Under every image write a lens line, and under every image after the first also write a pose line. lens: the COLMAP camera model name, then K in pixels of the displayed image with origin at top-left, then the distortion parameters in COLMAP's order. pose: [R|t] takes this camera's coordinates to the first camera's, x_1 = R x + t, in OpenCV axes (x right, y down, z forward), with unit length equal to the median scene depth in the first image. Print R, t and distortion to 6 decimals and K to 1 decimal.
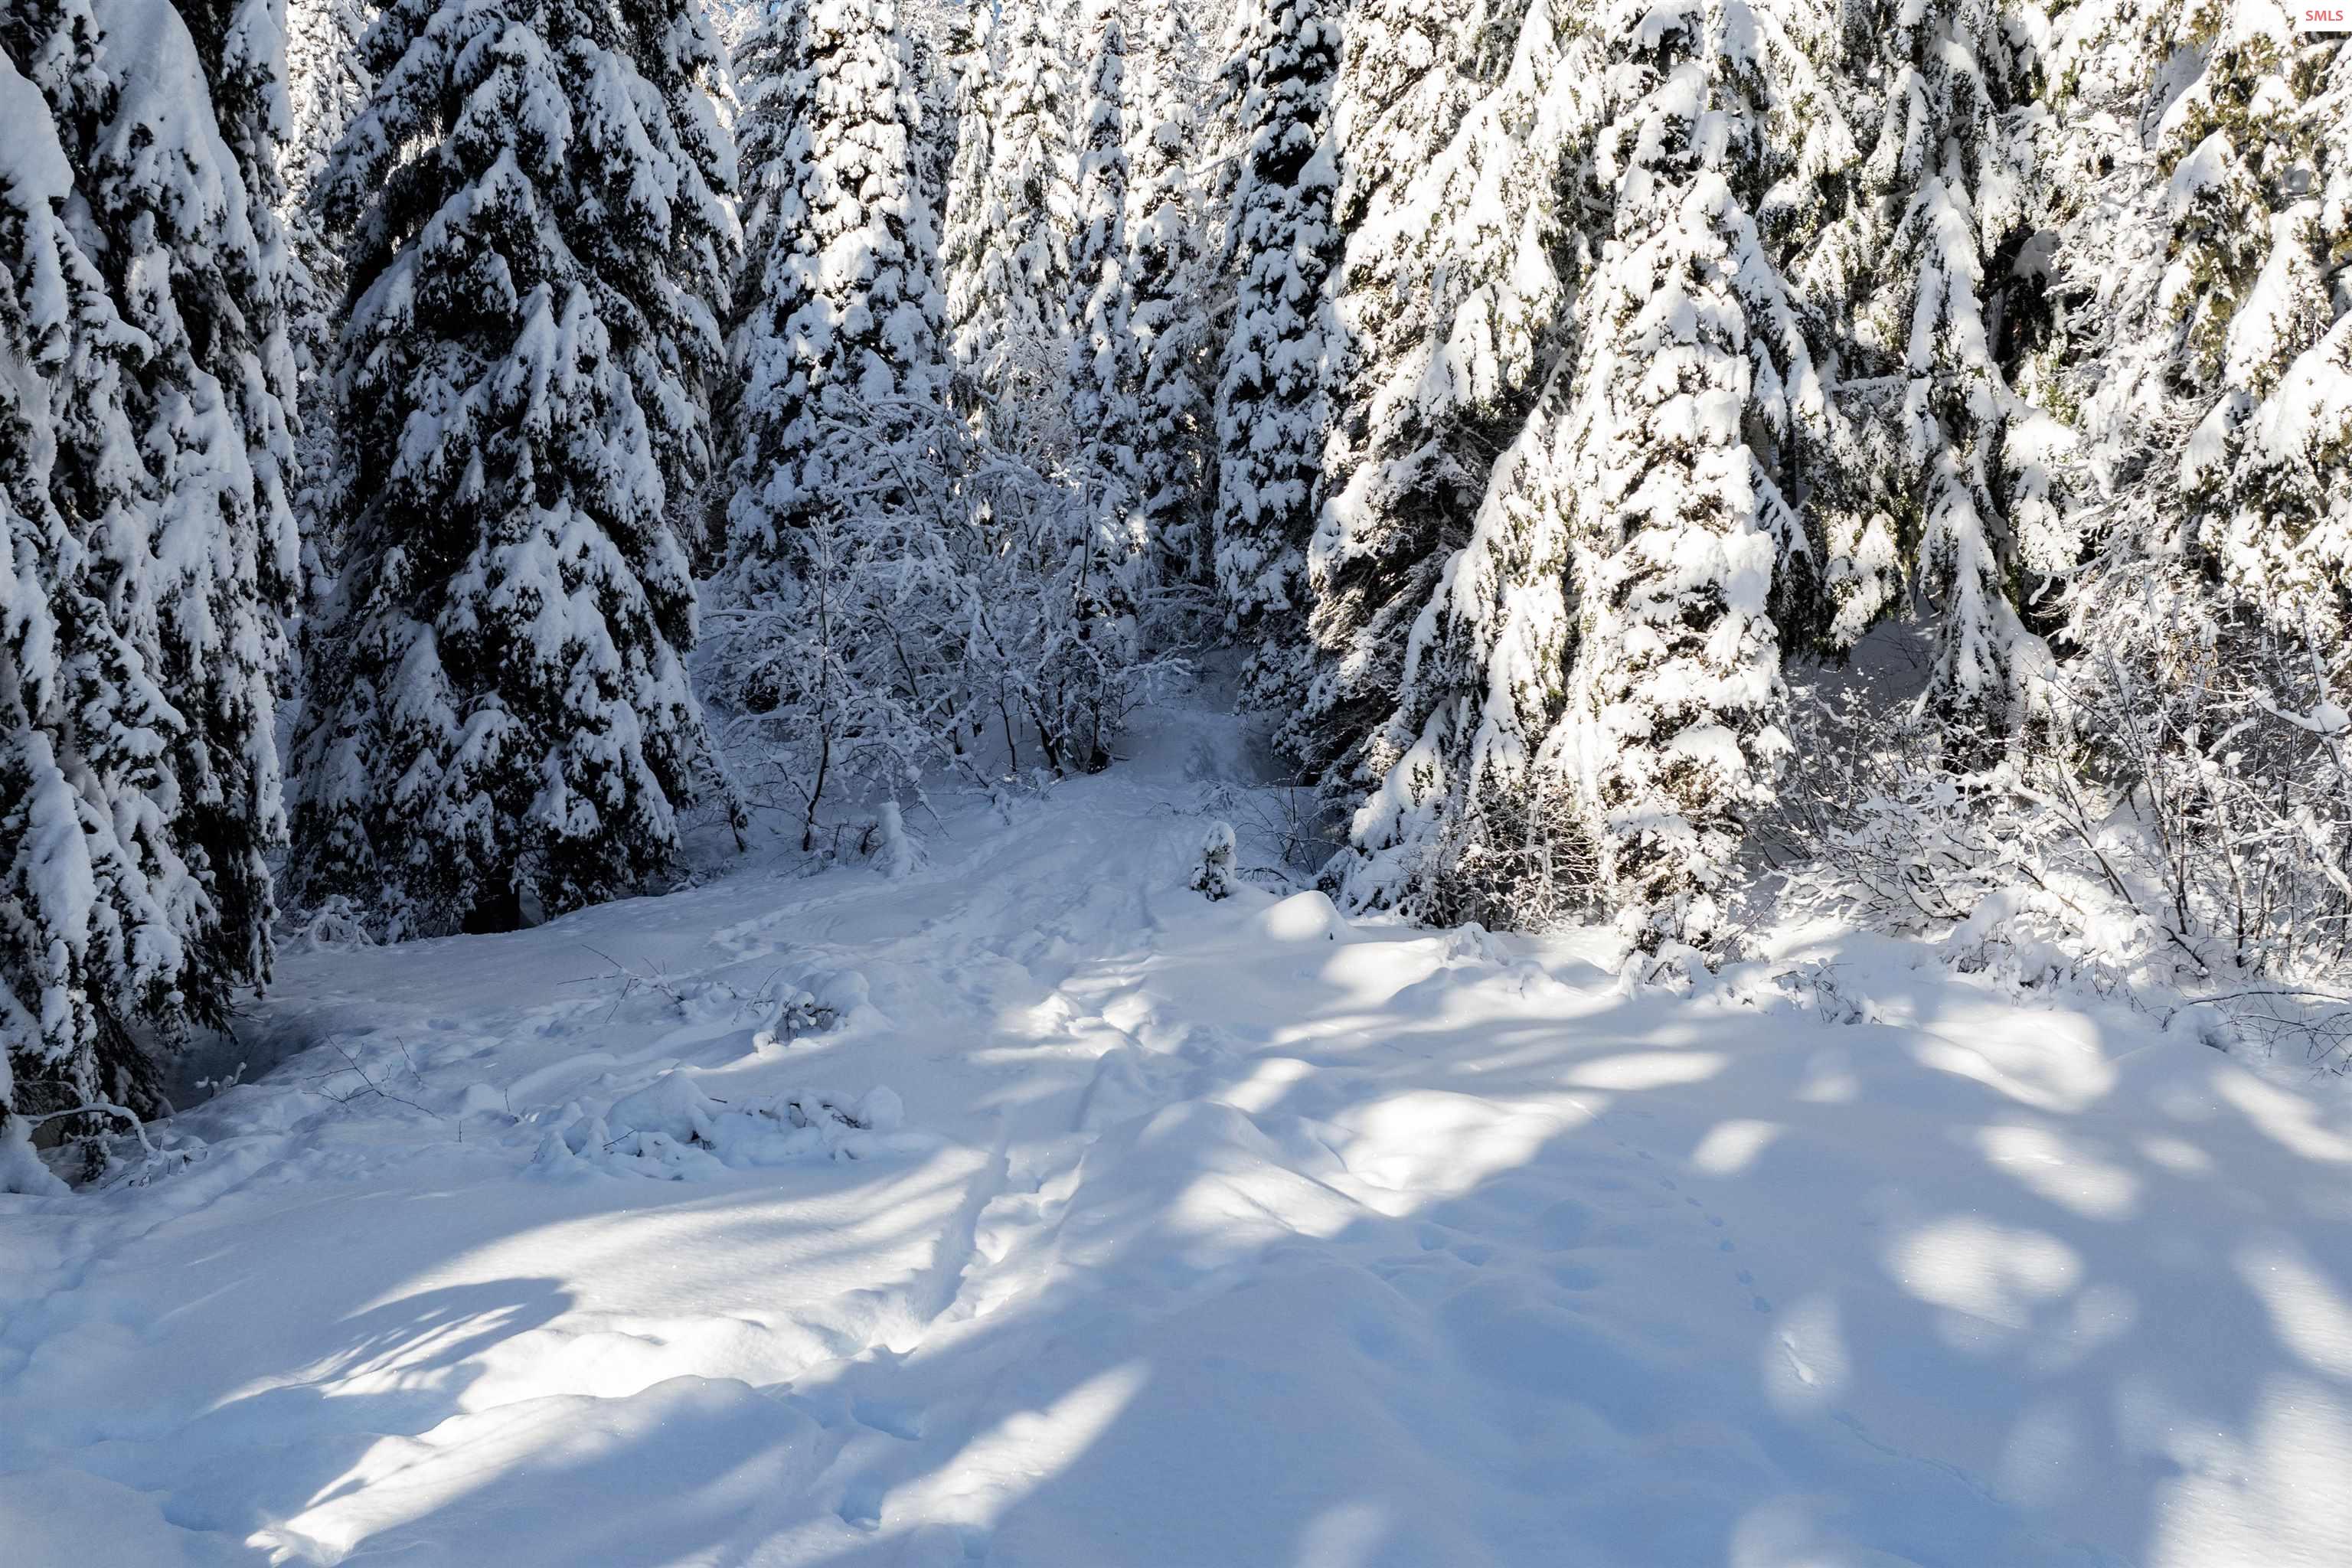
lens RADIAL K [[1803.5, 0, 1170.3], [0, 1803.5, 844.6], [0, 0, 1]] dist [-0.008795, 0.000272]
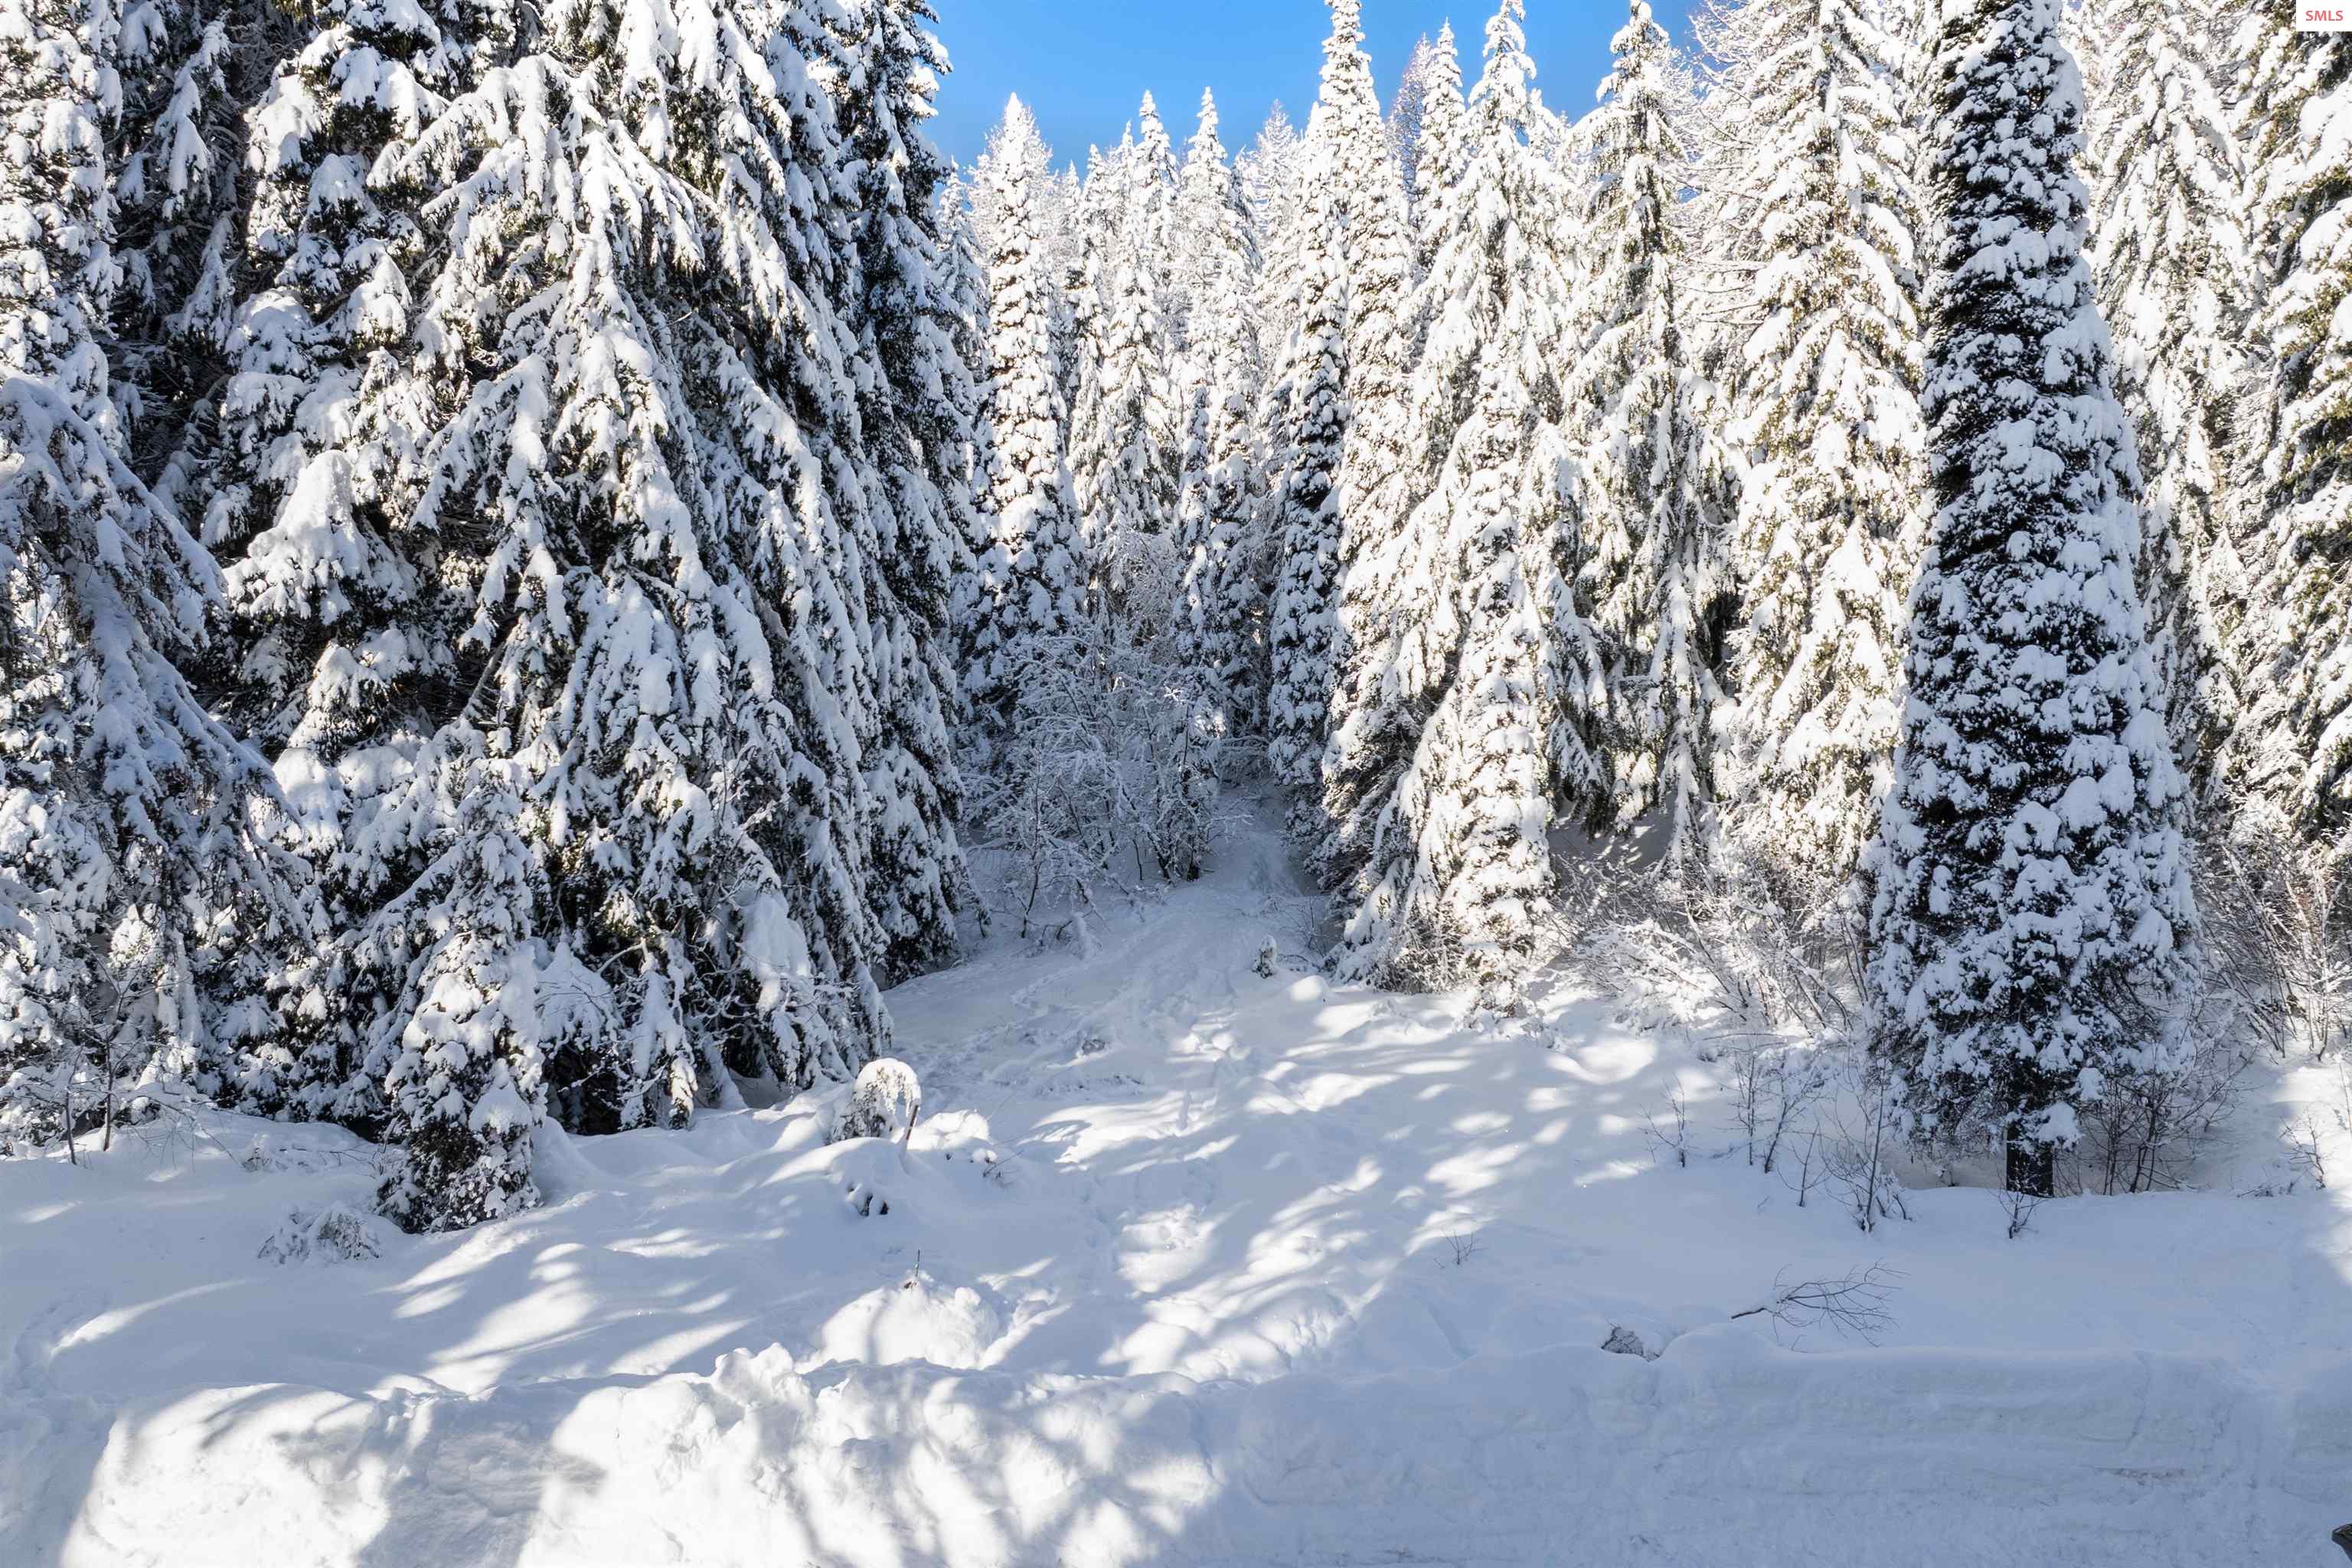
lens RADIAL K [[1803.5, 0, 1170.3], [0, 1803.5, 844.6], [0, 0, 1]] dist [-0.008795, 0.000272]
pose [[0.999377, -0.000580, -0.035291, -0.005878], [0.000499, 0.999997, -0.002315, -0.081307], [0.035292, 0.002296, 0.999374, -0.691924]]
